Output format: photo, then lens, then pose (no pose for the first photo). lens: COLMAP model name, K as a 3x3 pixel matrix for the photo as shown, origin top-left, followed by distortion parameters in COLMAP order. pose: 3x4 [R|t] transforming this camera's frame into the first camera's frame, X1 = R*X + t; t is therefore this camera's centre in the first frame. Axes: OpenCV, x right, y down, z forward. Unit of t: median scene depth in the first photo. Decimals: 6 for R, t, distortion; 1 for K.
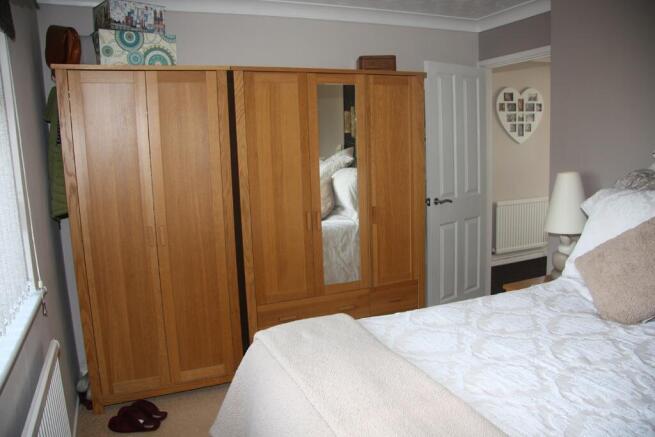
lens RADIAL K [[514.7, 0, 327.9], [0, 514.7, 218.3], [0, 0, 1]] dist [-0.091340, 0.005879]
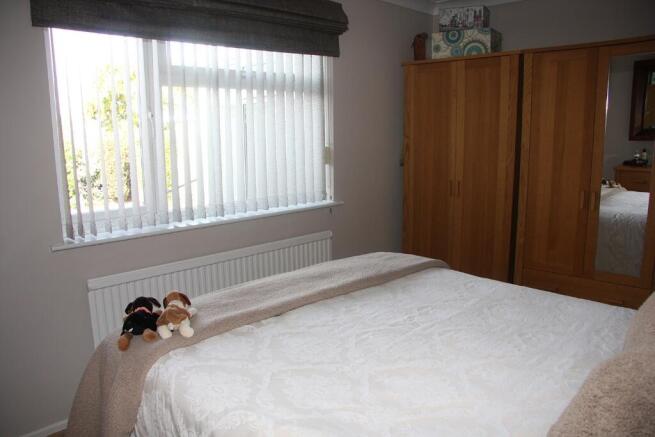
lens RADIAL K [[514.7, 0, 328.2], [0, 514.7, 219.9], [0, 0, 1]] dist [-0.091340, 0.005879]
pose [[0.373714, 0.194095, -0.907009, 0.762635], [-0.132436, 0.979008, 0.154935, -0.047950], [0.918040, 0.062219, 0.391574, 0.203202]]
